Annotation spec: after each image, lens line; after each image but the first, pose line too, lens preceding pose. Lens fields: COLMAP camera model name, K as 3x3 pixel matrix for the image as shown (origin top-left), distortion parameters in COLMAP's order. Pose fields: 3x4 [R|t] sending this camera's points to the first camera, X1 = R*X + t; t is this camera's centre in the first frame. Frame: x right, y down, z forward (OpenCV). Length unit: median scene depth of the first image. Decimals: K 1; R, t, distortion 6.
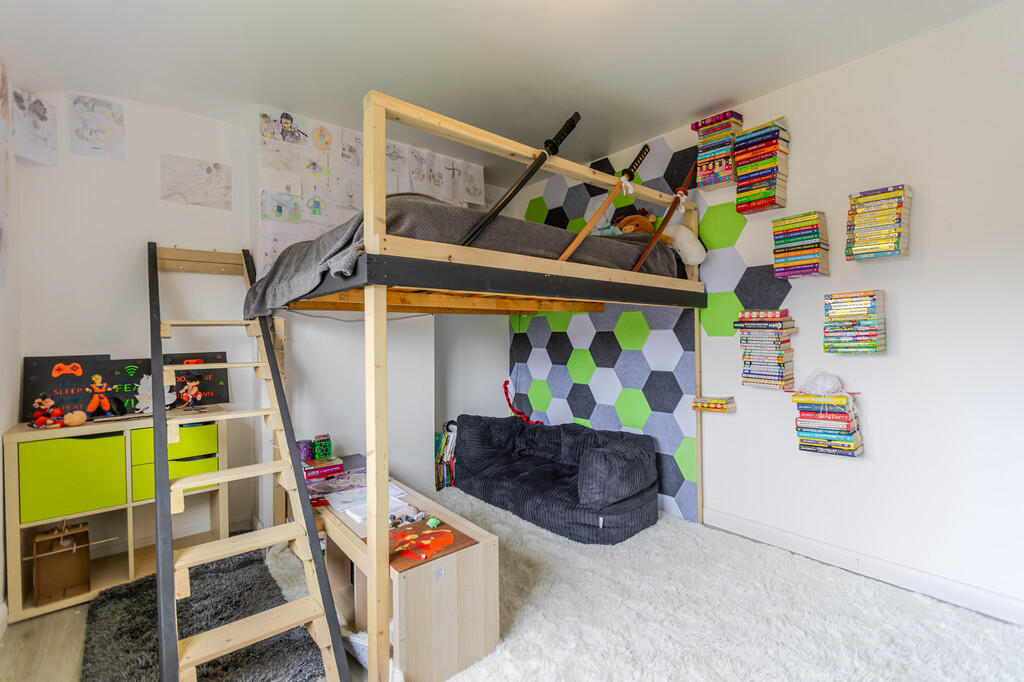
lens RADIAL K [[452.0, 0, 514.4], [0, 452.0, 338.4], [0, 0, 1]] dist [0.002969, -0.002556]
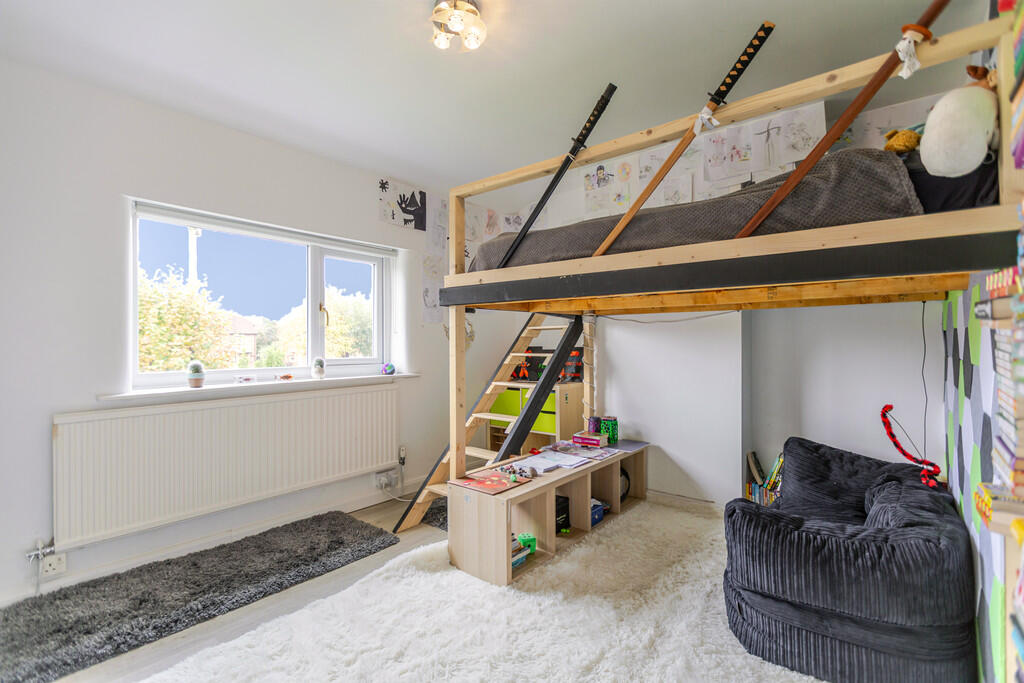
lens RADIAL K [[472.1, 0, 513.7], [0, 472.1, 339.4], [0, 0, 1]] dist [0.000436, 0.000088]
pose [[0.174392, 0.008302, -0.984641, 0.850711], [-0.000287, 0.999965, 0.008380, -0.007447], [0.984676, -0.001179, 0.174389, 0.547963]]
